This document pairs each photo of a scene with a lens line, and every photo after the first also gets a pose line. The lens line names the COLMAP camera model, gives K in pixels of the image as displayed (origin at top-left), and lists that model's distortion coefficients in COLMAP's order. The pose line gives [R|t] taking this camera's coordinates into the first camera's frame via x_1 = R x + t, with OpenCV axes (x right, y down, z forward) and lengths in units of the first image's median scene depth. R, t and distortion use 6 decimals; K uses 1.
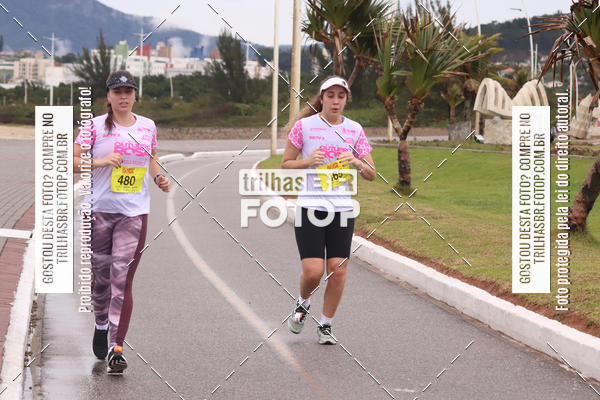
lens RADIAL K [[3088.6, 0, 272.8], [0, 3088.6, 166.3], [0, 0, 1]] dist [0.529659, 0.000000]
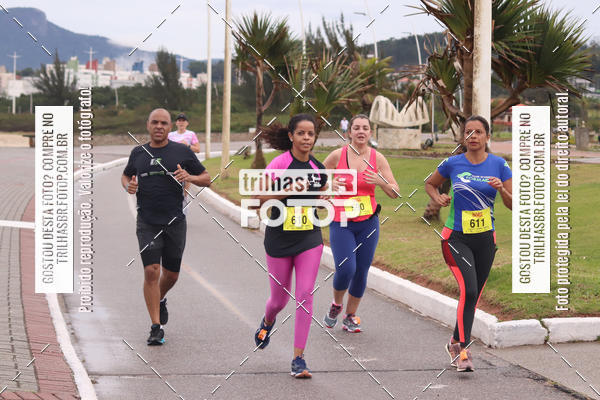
lens RADIAL K [[3195.9, 0, 304.3], [0, 3195.9, 197.0], [0, 0, 1]] dist [0.708628, 0.000000]
pose [[0.999325, -0.007120, 0.036037, -0.005778], [0.006566, 0.999859, 0.015483, -0.005999], [-0.036143, -0.015236, 0.999230, -0.219010]]
